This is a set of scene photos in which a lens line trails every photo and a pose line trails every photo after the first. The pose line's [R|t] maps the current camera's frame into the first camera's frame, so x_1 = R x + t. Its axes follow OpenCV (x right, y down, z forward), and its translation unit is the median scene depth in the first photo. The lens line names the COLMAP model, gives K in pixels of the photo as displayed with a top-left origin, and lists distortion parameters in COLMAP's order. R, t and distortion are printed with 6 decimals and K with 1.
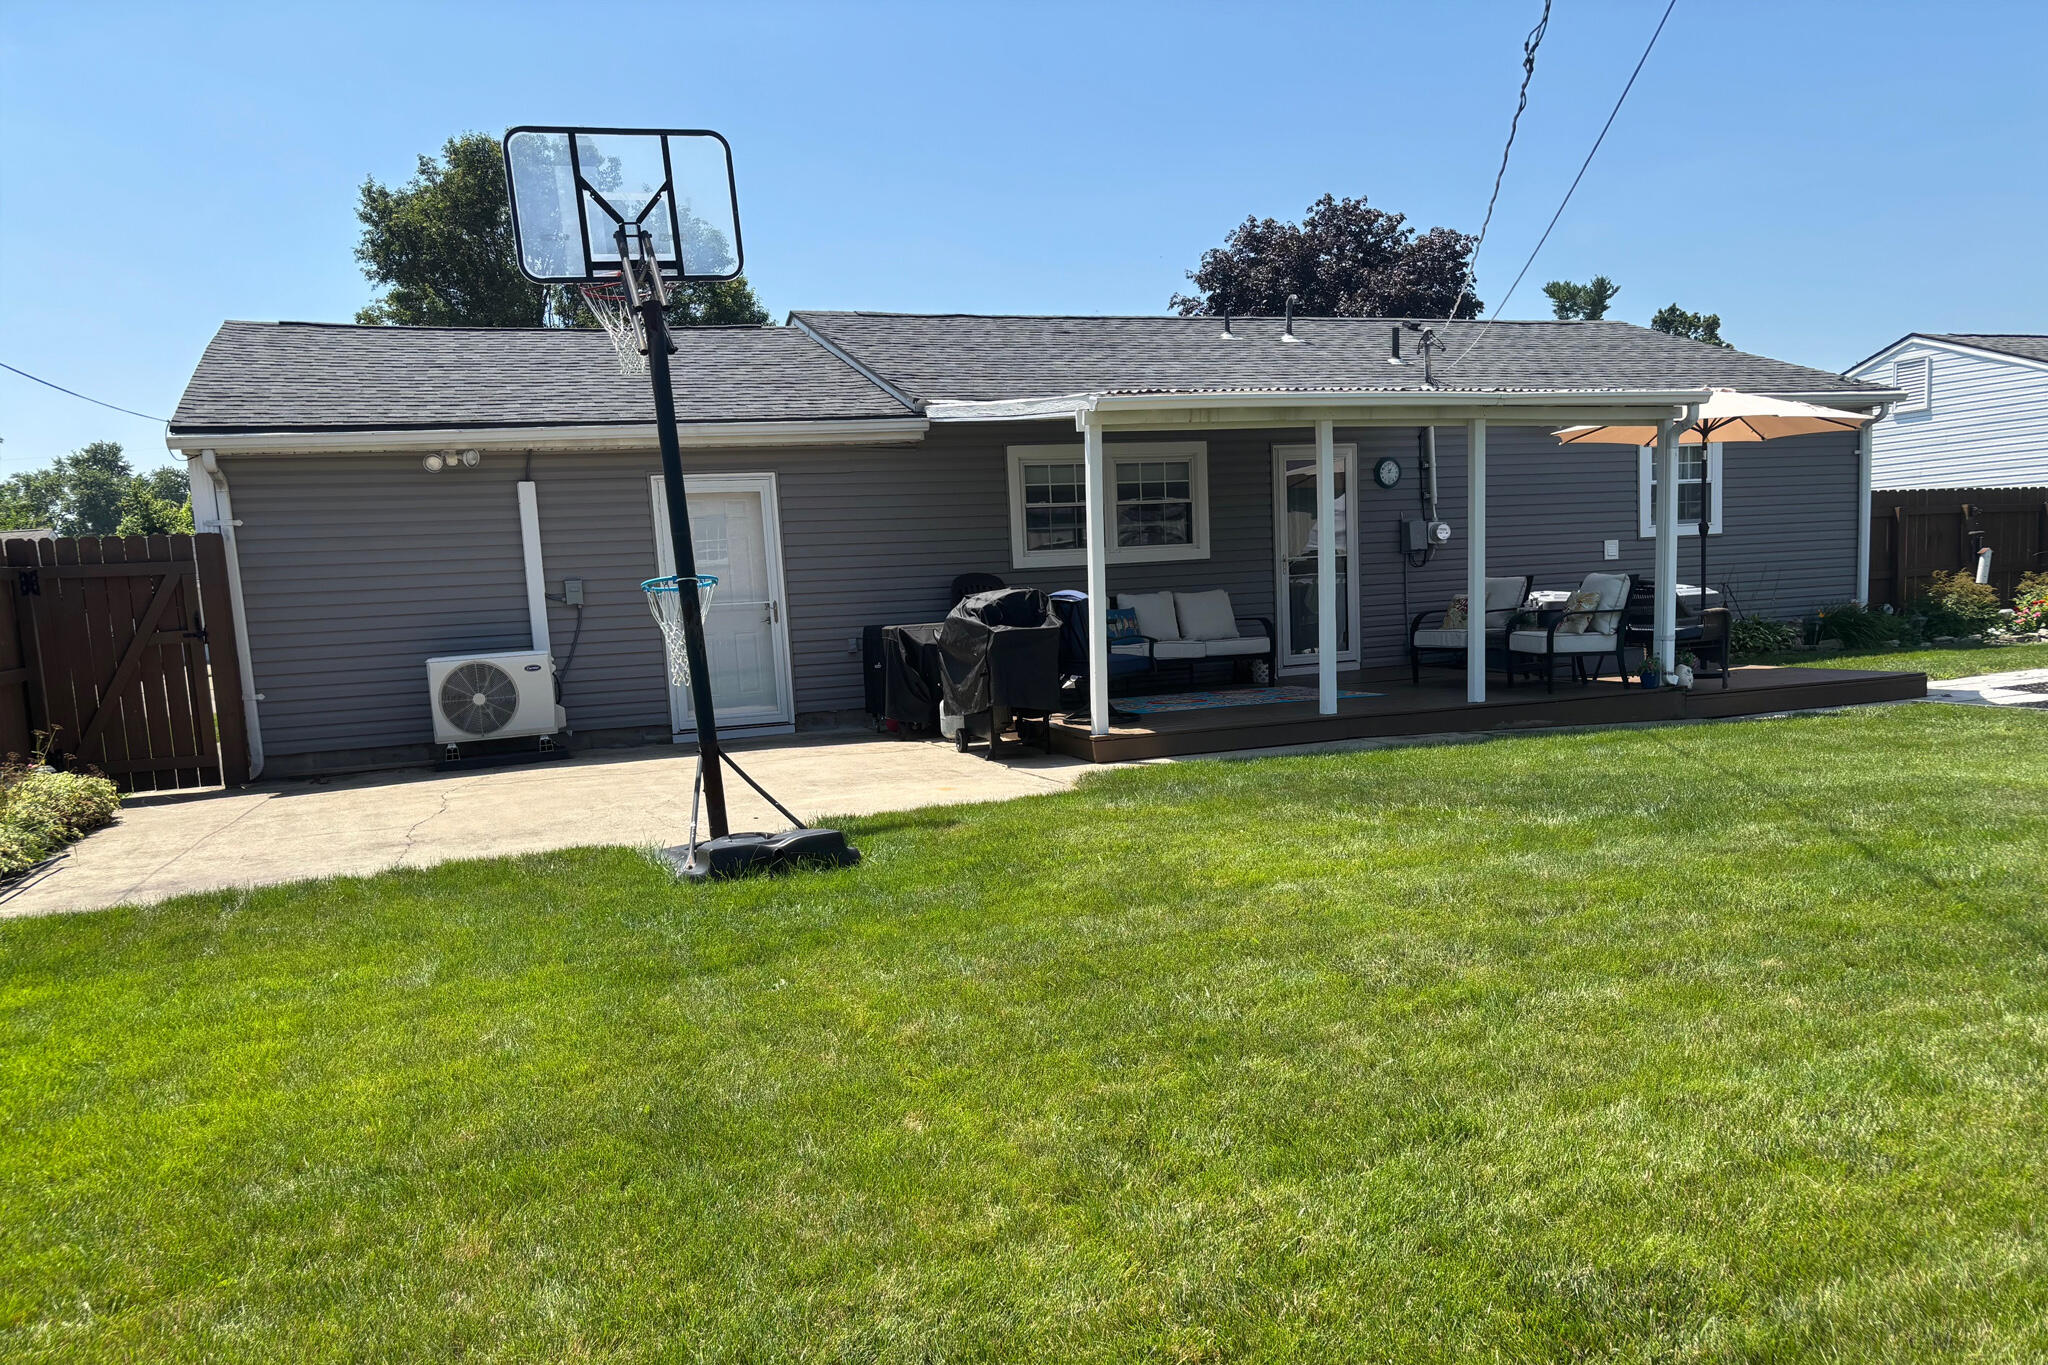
lens RADIAL K [[898.2, 0, 1018.8], [0, 898.2, 671.0], [0, 0, 1]] dist [-0.010643, -0.007017]
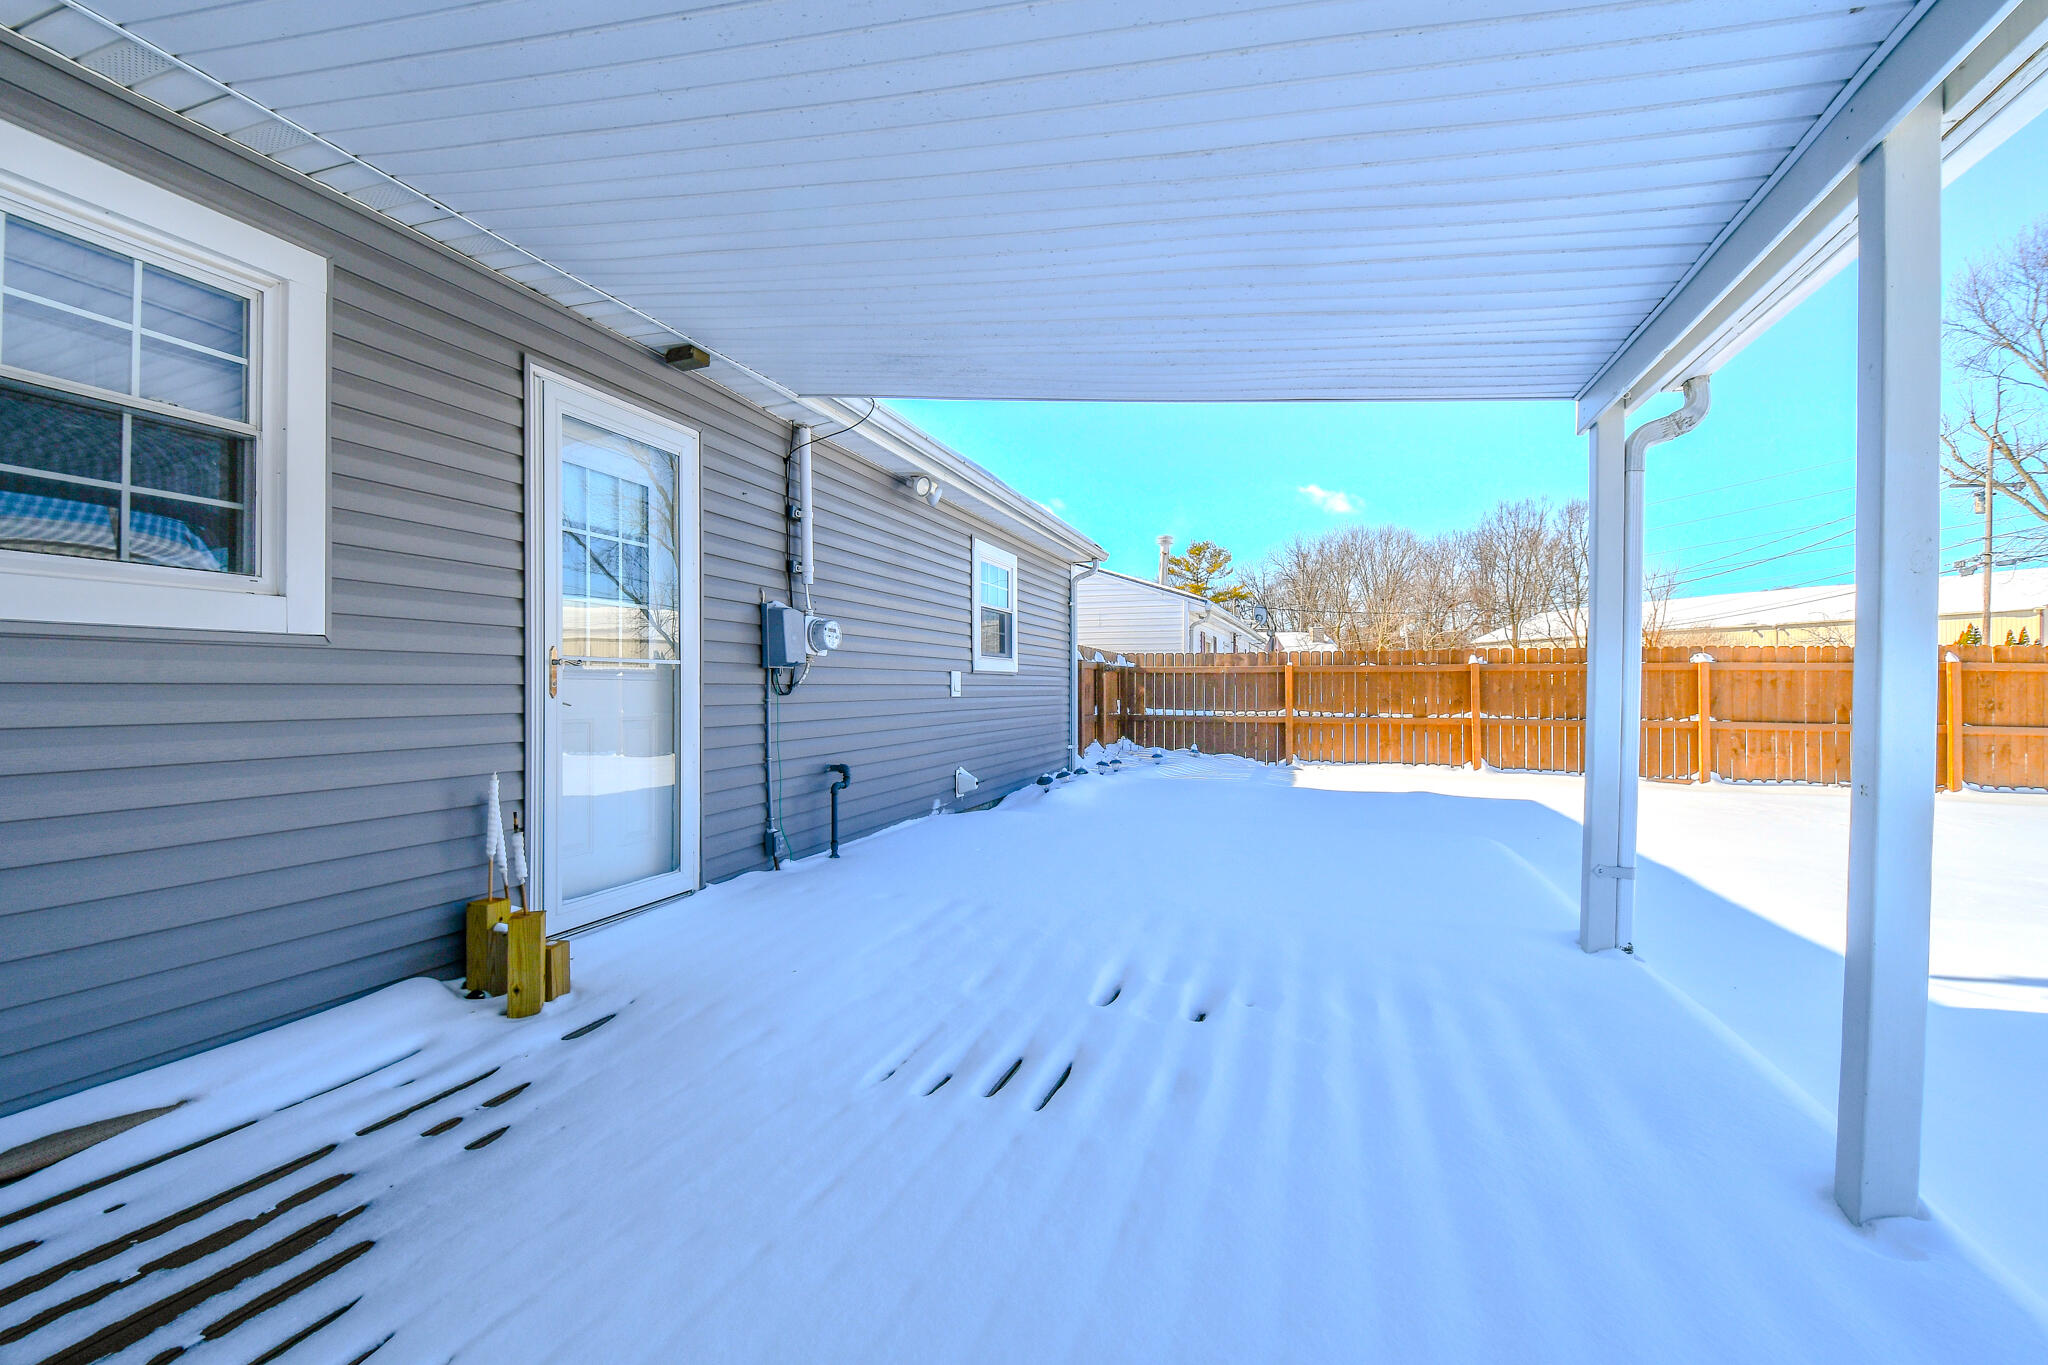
lens RADIAL K [[898.2, 0, 1012.3], [0, 898.2, 690.5], [0, 0, 1]] dist [-0.010643, -0.007017]
pose [[0.630733, 0.050364, 0.774364, 0.120878], [0.040008, 0.994454, -0.097266, -0.065942], [-0.774968, 0.092329, 0.625220, 0.599629]]
